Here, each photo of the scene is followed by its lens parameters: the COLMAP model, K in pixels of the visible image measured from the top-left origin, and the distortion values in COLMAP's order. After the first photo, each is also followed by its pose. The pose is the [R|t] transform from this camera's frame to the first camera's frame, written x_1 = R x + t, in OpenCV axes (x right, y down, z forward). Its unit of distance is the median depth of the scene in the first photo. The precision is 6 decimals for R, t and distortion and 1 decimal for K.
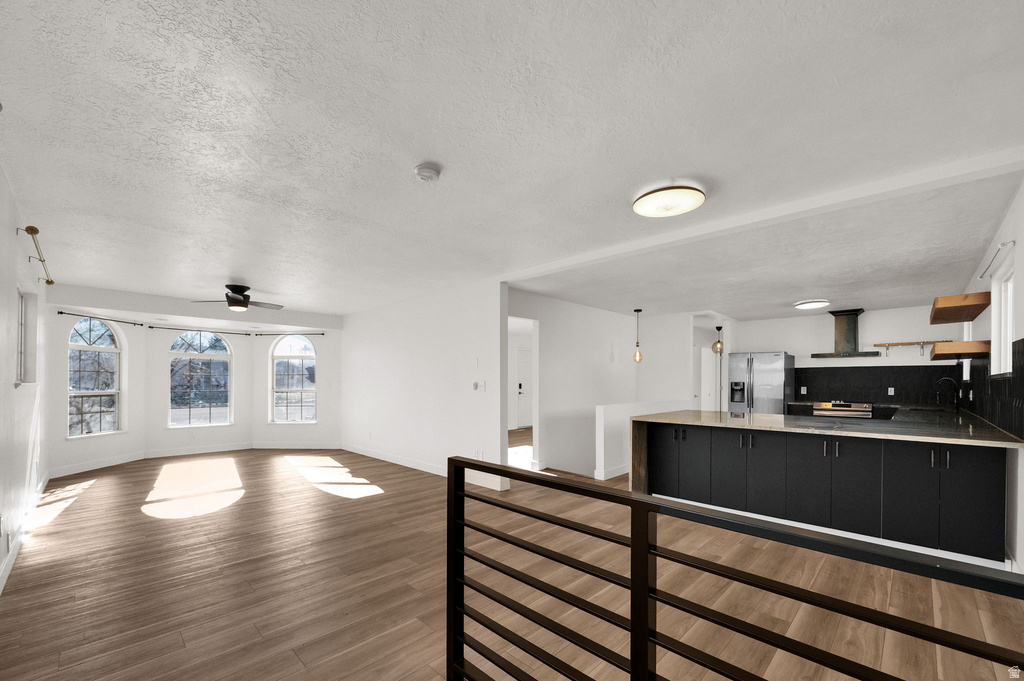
lens RADIAL K [[419.3, 0, 532.6], [0, 419.3, 378.5], [0, 0, 1]] dist [-0.000770, -0.000137]
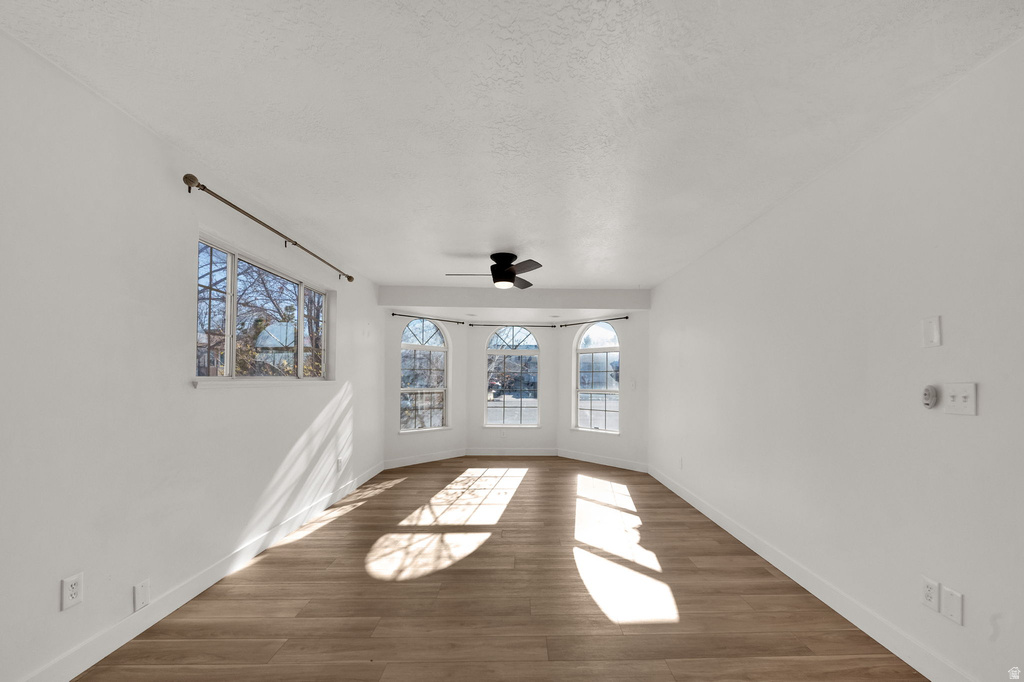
lens RADIAL K [[419.3, 0, 532.6], [0, 419.3, 379.0], [0, 0, 1]] dist [-0.000770, -0.000137]
pose [[0.707677, 0.005060, -0.706518, -0.109140], [-0.001496, 0.999983, 0.005663, 0.000700], [0.706535, -0.002951, 0.707672, 0.429898]]
